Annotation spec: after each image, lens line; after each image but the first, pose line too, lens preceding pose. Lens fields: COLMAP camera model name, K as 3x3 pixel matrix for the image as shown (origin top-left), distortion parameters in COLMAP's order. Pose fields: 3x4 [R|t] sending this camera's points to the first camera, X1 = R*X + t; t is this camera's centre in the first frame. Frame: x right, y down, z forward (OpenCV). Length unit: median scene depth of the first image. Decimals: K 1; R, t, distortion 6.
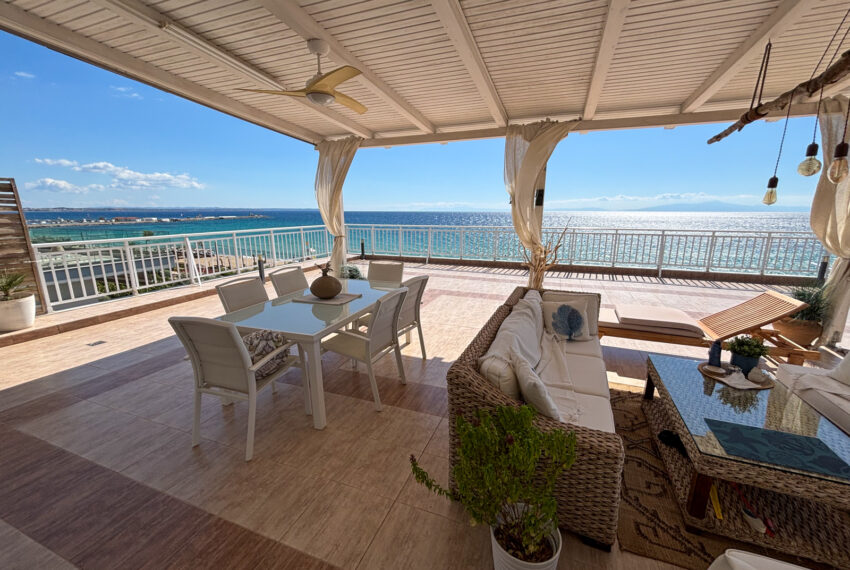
lens RADIAL K [[345.5, 0, 425.7], [0, 345.5, 284.6], [0, 0, 1]] dist [-0.000506, 0.000105]
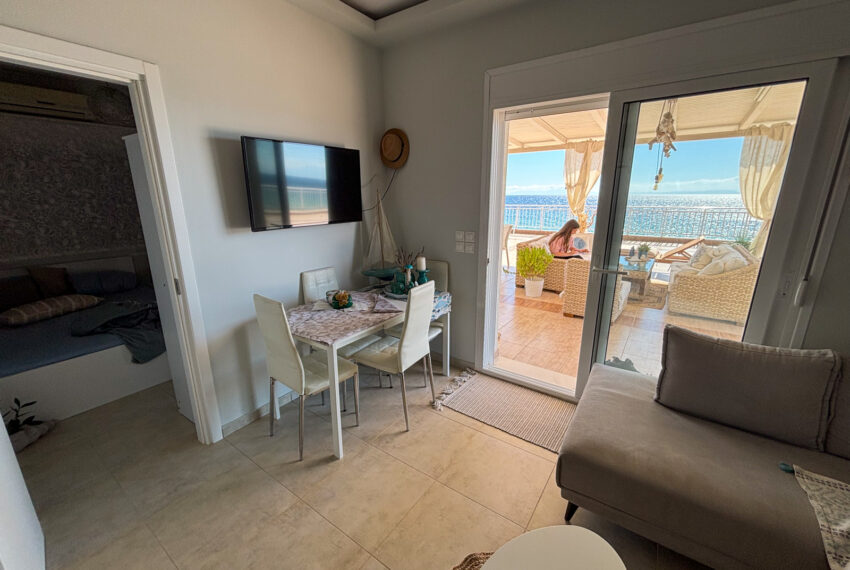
lens RADIAL K [[344.8, 0, 425.5], [0, 344.8, 283.8], [0, 0, 1]] dist [0.000855, -0.000007]
pose [[0.967941, 0.059153, -0.244112, 0.025852], [-0.048862, 0.997651, 0.048005, 0.285273], [0.246379, -0.034538, 0.968558, -1.281464]]
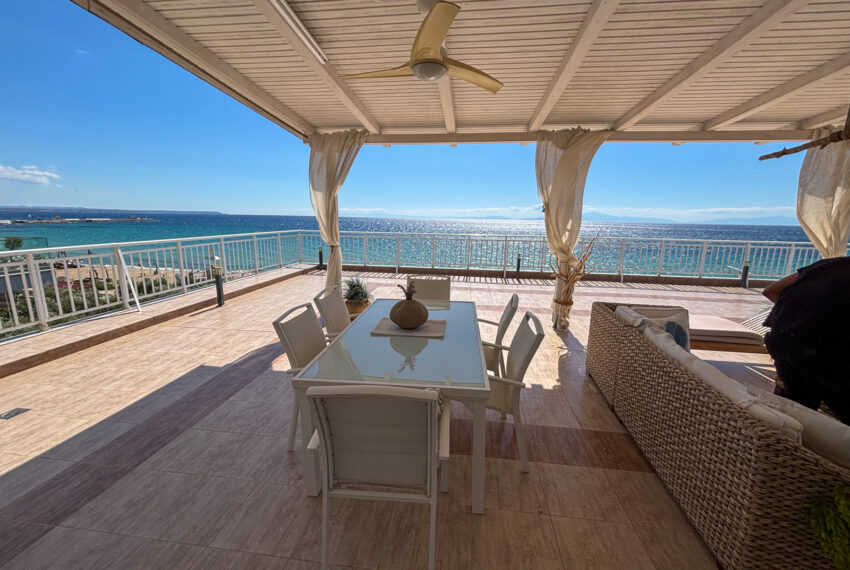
lens RADIAL K [[344.8, 0, 425.5], [0, 344.8, 283.8], [0, 0, 1]] dist [0.000855, -0.000007]
pose [[0.971179, -0.028299, 0.236667, -0.442063], [0.032765, 0.999351, -0.014961, -0.048957], [-0.236090, 0.022284, 0.971476, 0.232332]]
